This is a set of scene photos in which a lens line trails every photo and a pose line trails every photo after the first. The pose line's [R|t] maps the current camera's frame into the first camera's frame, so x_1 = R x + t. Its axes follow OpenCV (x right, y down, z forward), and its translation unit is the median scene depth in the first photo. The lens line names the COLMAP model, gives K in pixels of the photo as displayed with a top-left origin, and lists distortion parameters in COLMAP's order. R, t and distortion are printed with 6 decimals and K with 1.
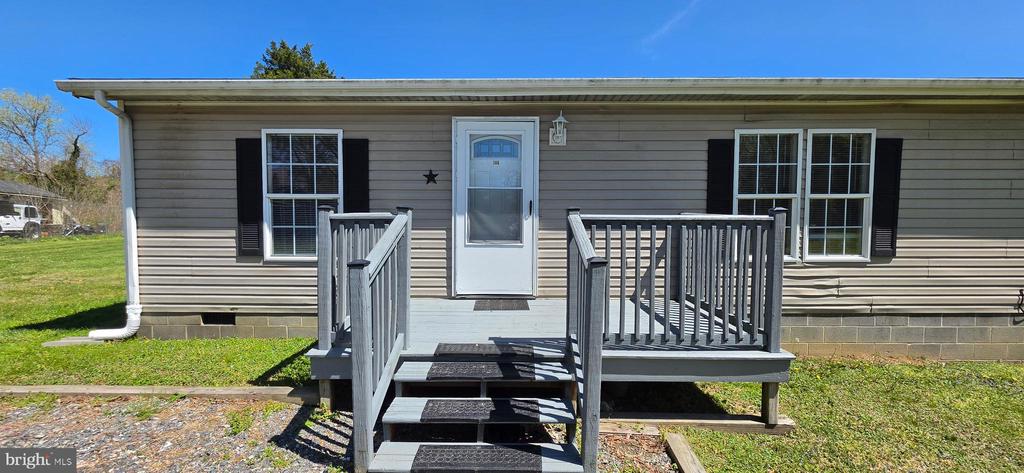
lens RADIAL K [[413.3, 0, 518.3], [0, 413.3, 239.0], [0, 0, 1]] dist [-0.001879, 0.000150]
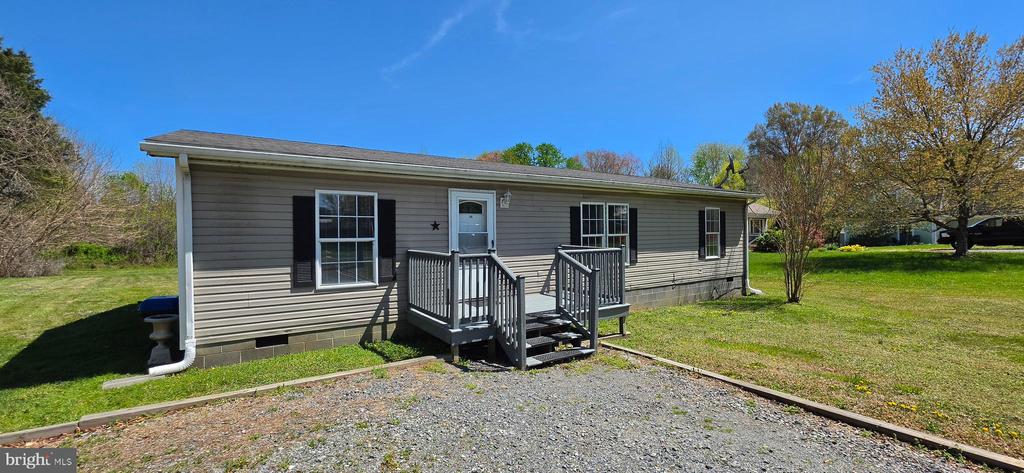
lens RADIAL K [[413.3, 0, 510.2], [0, 413.3, 240.4], [0, 0, 1]] dist [-0.001879, 0.000150]
pose [[0.830311, -0.020307, 0.556931, -0.841659], [0.048219, 0.998206, -0.035492, -0.027072], [-0.555211, 0.056324, 0.829800, -0.433002]]
